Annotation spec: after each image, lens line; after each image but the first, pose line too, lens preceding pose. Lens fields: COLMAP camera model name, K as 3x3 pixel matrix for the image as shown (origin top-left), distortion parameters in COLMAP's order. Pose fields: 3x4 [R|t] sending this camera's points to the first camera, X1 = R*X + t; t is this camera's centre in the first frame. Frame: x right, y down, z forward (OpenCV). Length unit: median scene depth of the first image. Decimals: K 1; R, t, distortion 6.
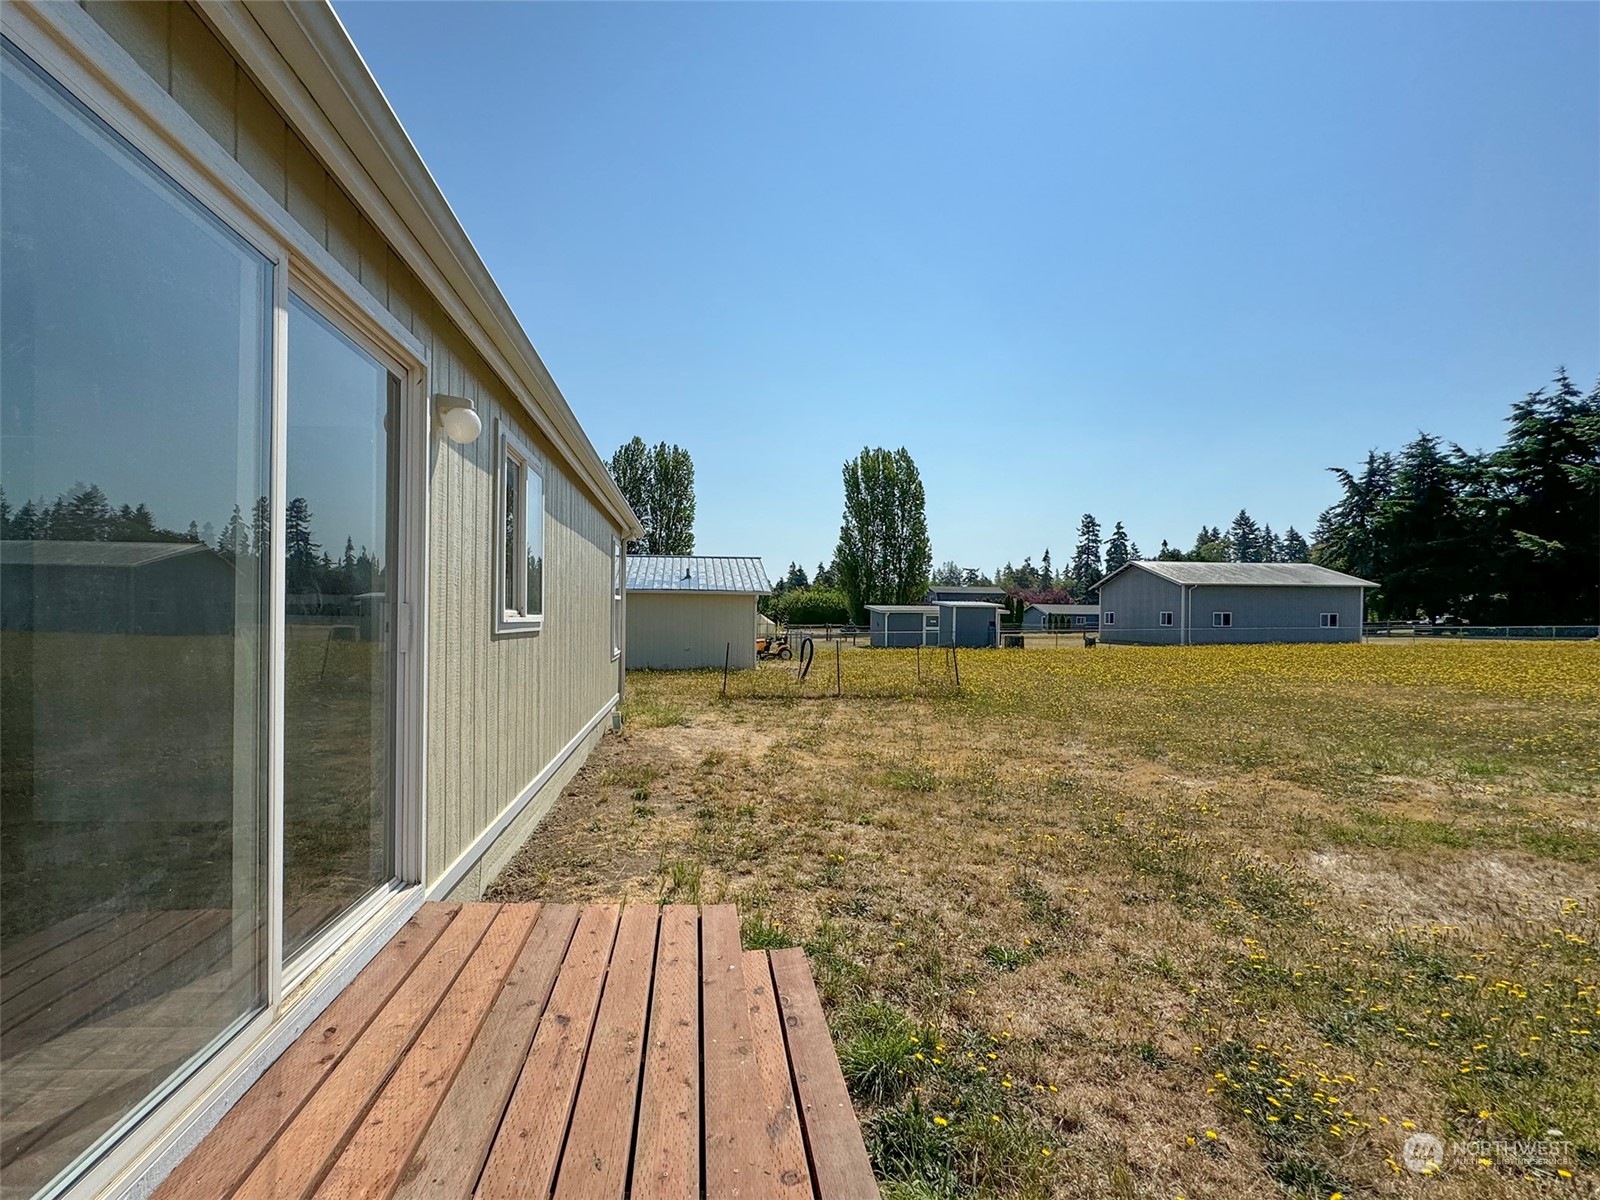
lens RADIAL K [[709.0, 0, 780.5], [0, 709.0, 634.2], [0, 0, 1]] dist [-0.000672, -0.000254]
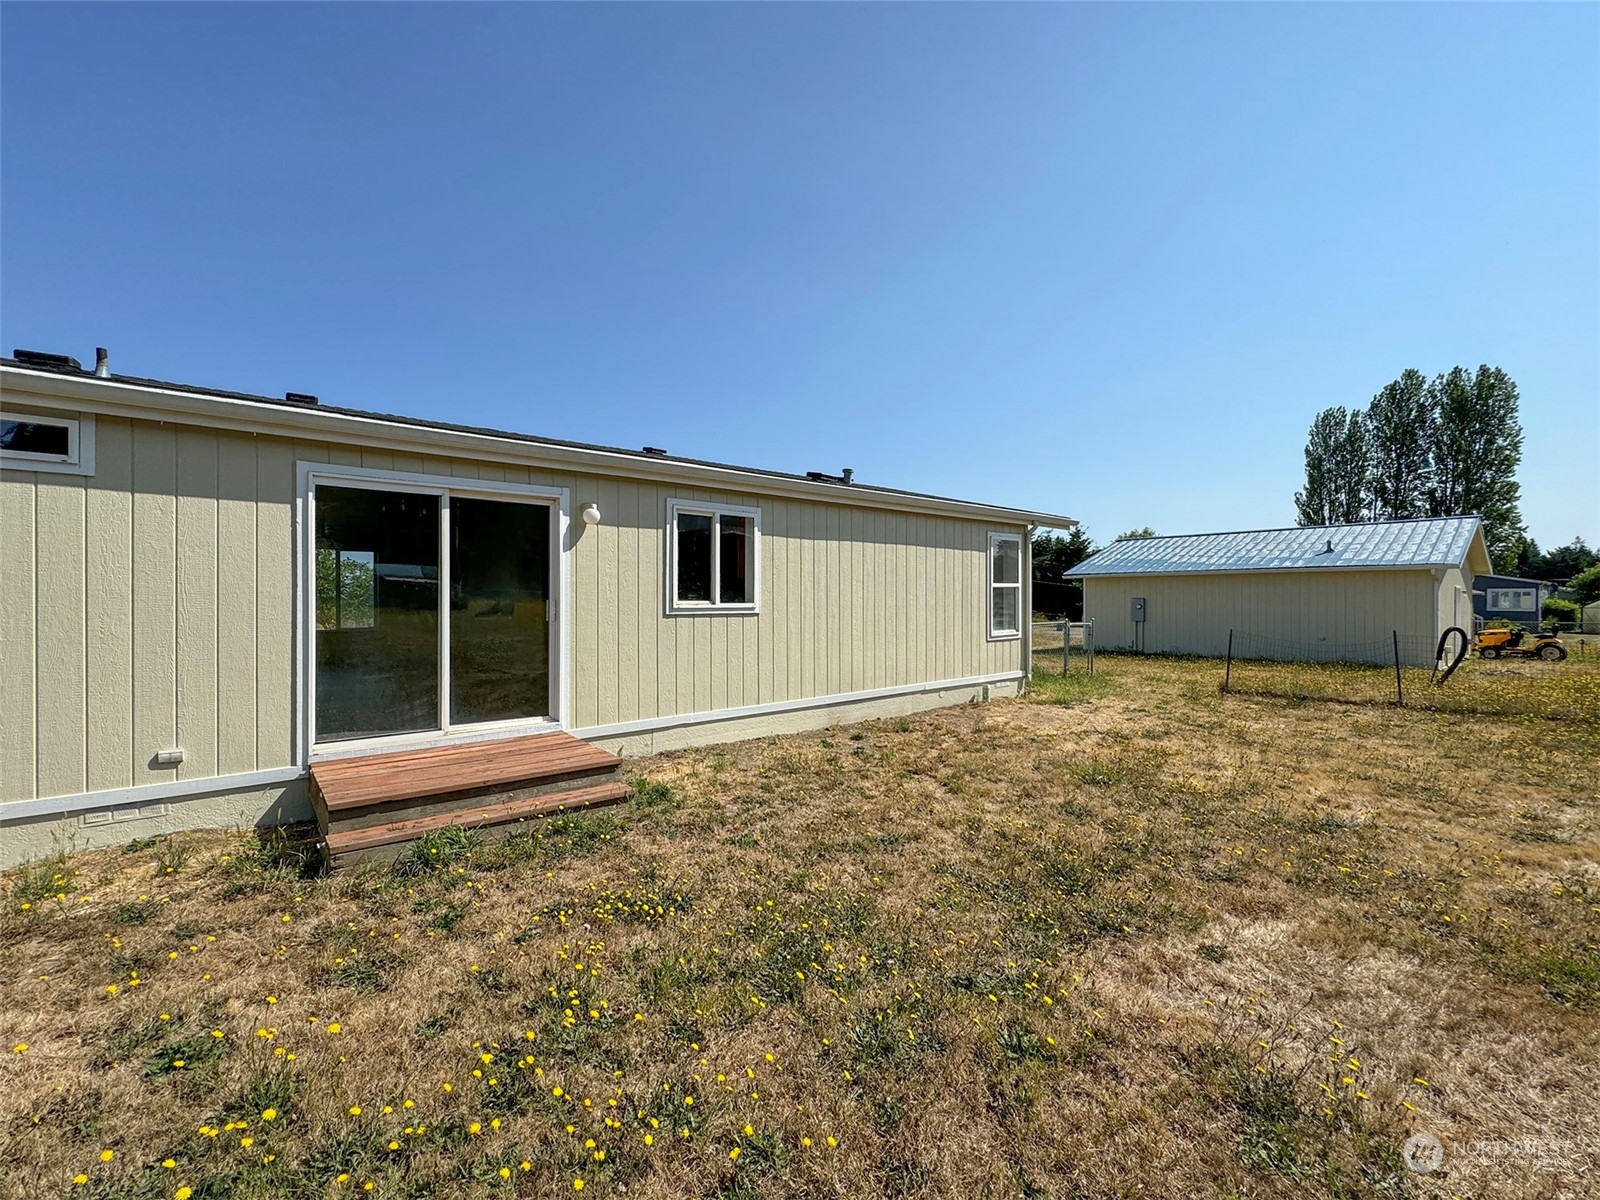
lens RADIAL K [[709.0, 0, 808.8], [0, 709.0, 596.5], [0, 0, 1]] dist [-0.000672, -0.000254]
pose [[0.571972, -0.014470, -0.820145, 0.204289], [-0.010702, 0.999628, -0.025100, -0.000664], [0.820203, 0.023134, 0.571605, 0.035782]]
